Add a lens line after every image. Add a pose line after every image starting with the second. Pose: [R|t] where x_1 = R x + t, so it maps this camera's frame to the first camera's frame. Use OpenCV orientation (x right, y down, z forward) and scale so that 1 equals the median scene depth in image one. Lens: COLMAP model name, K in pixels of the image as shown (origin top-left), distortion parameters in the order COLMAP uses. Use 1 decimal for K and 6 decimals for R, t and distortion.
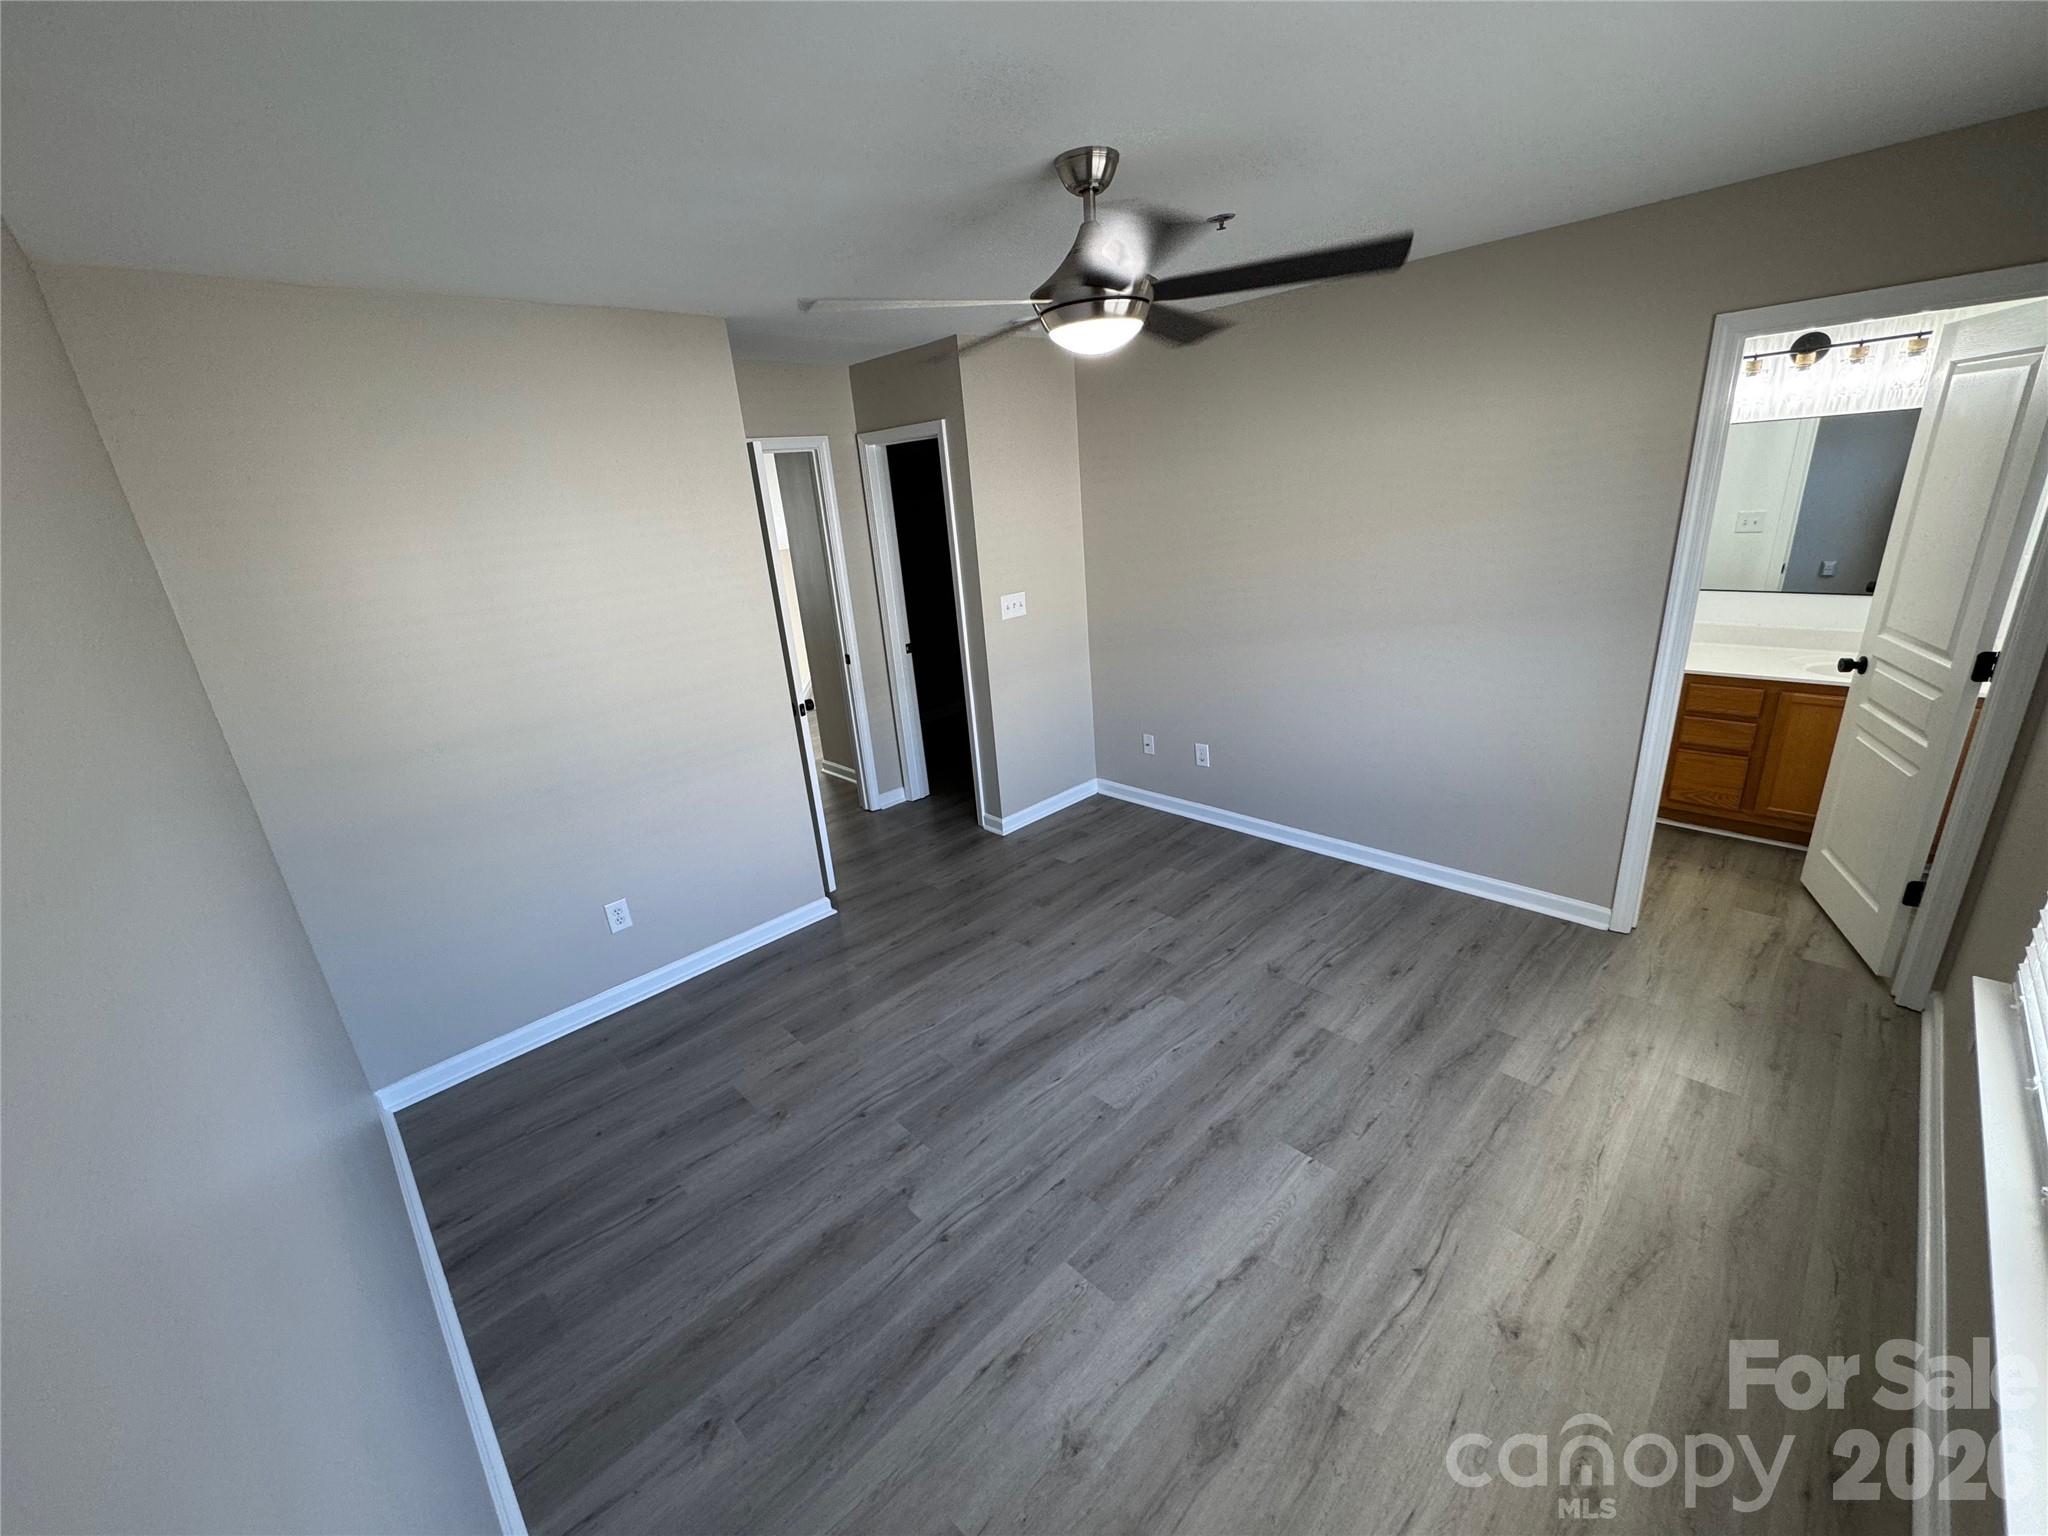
lens RADIAL K [[814.7, 0, 1027.4], [0, 814.7, 764.7], [0, 0, 1]] dist [-0.000851, 0.000454]
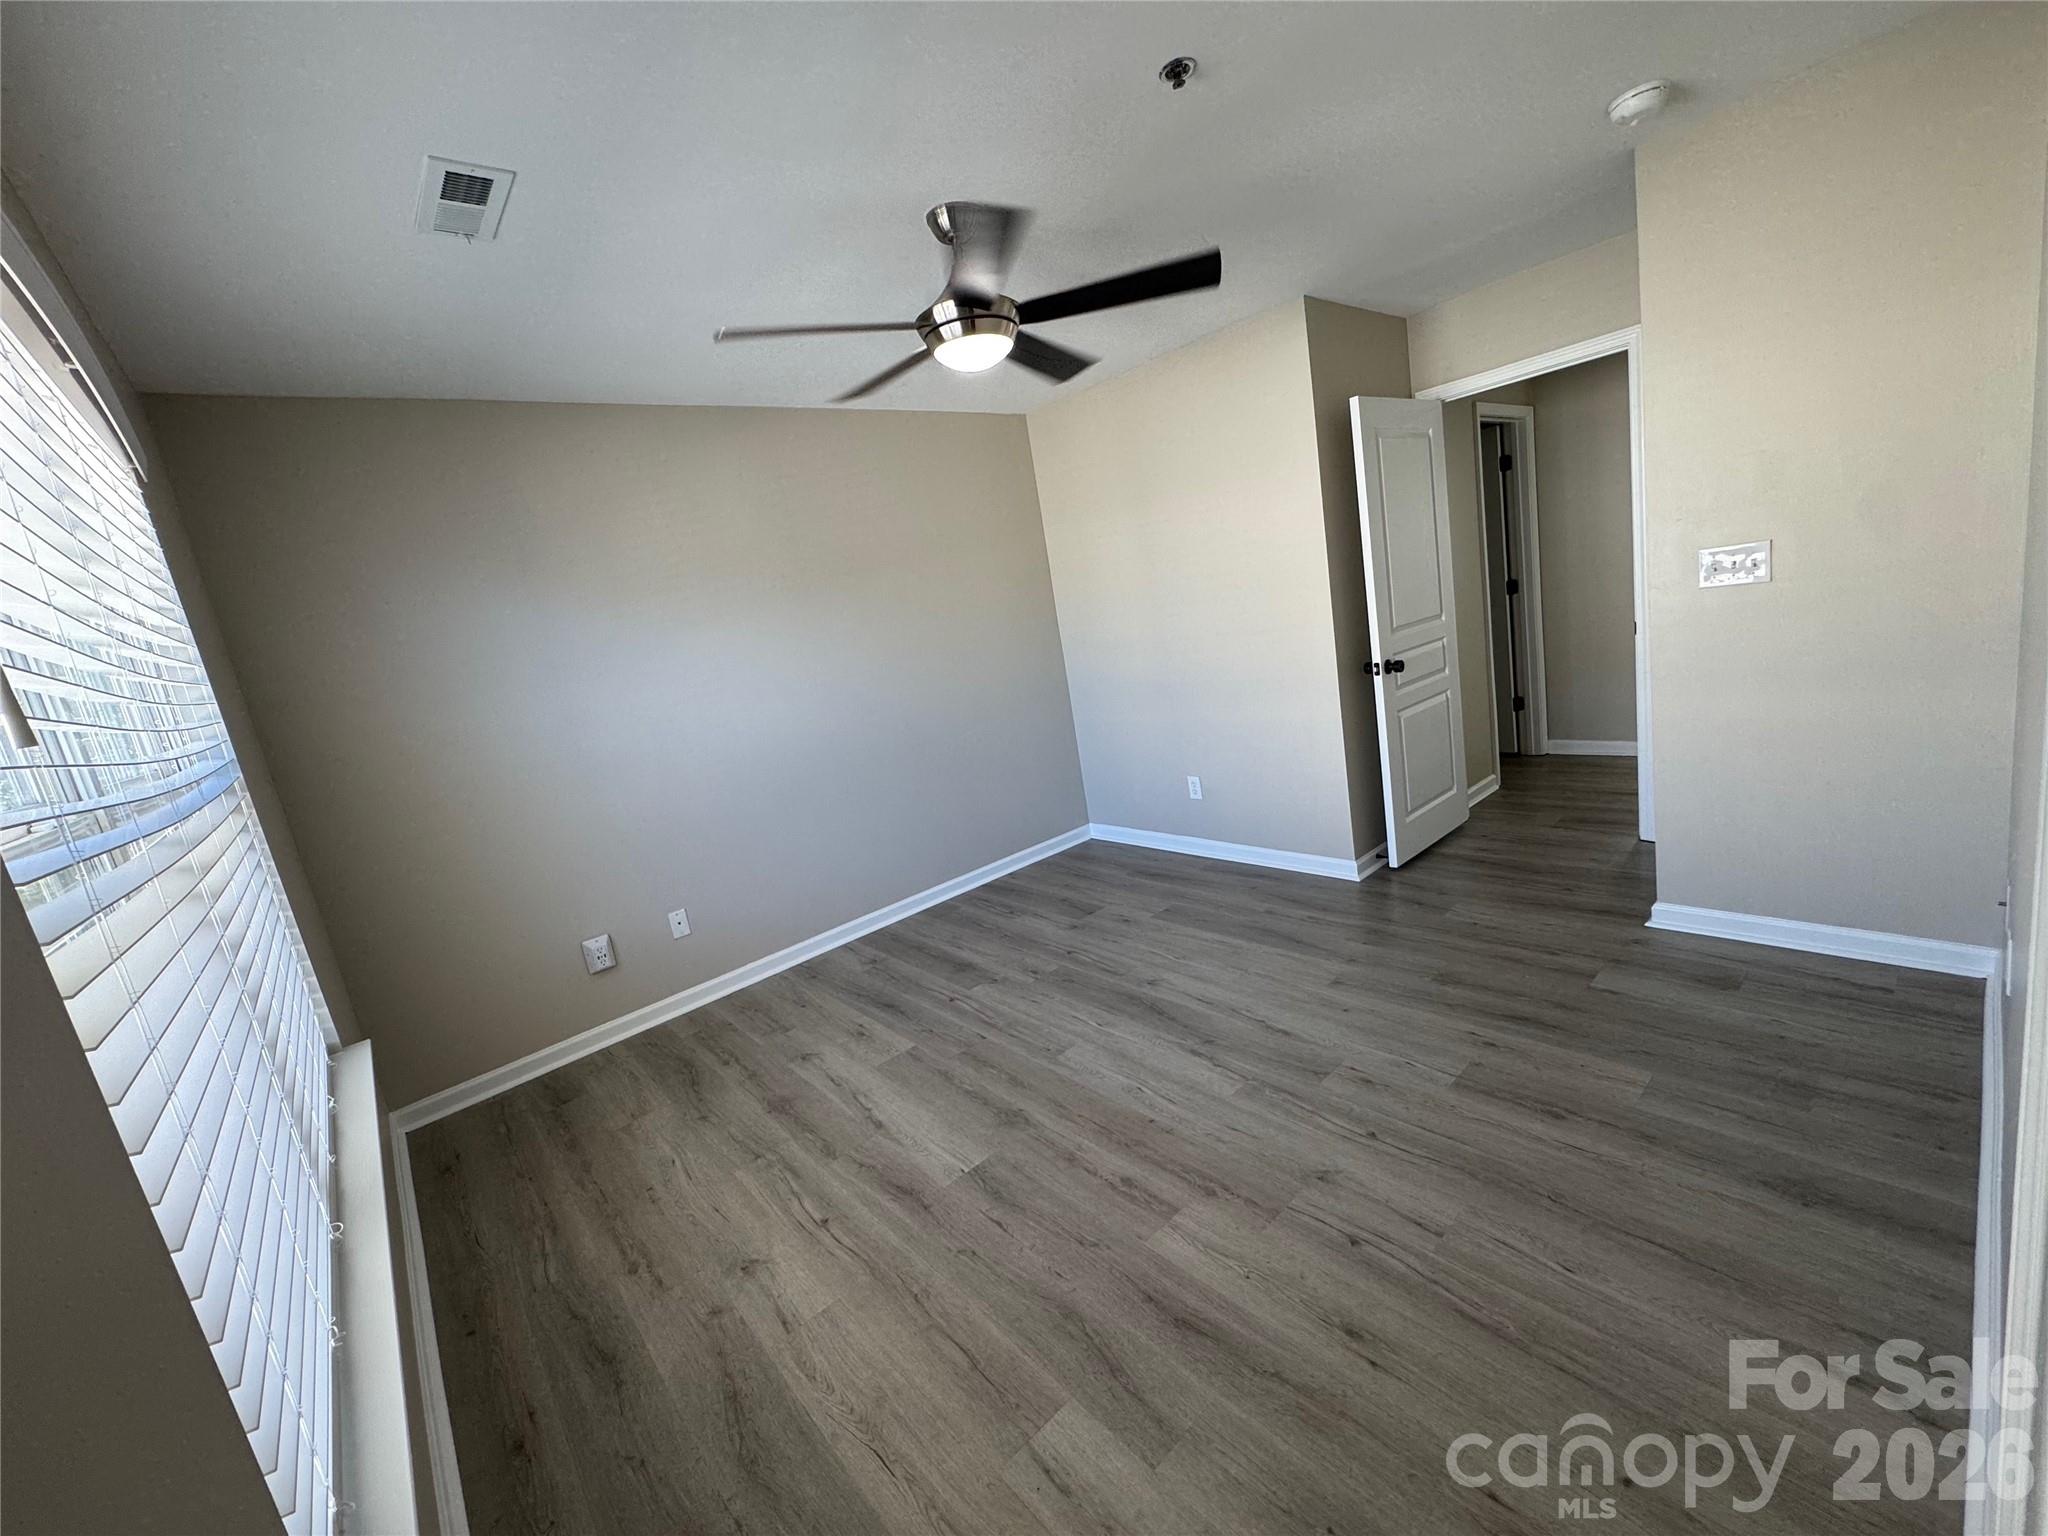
lens RADIAL K [[814.7, 0, 1027.4], [0, 814.7, 764.7], [0, 0, 1]] dist [-0.000851, 0.000454]
pose [[-0.045054, 0.271315, -0.961435, 1.017810], [-0.166159, 0.946972, 0.275020, -0.227271], [0.985069, 0.172142, 0.002417, 0.873530]]
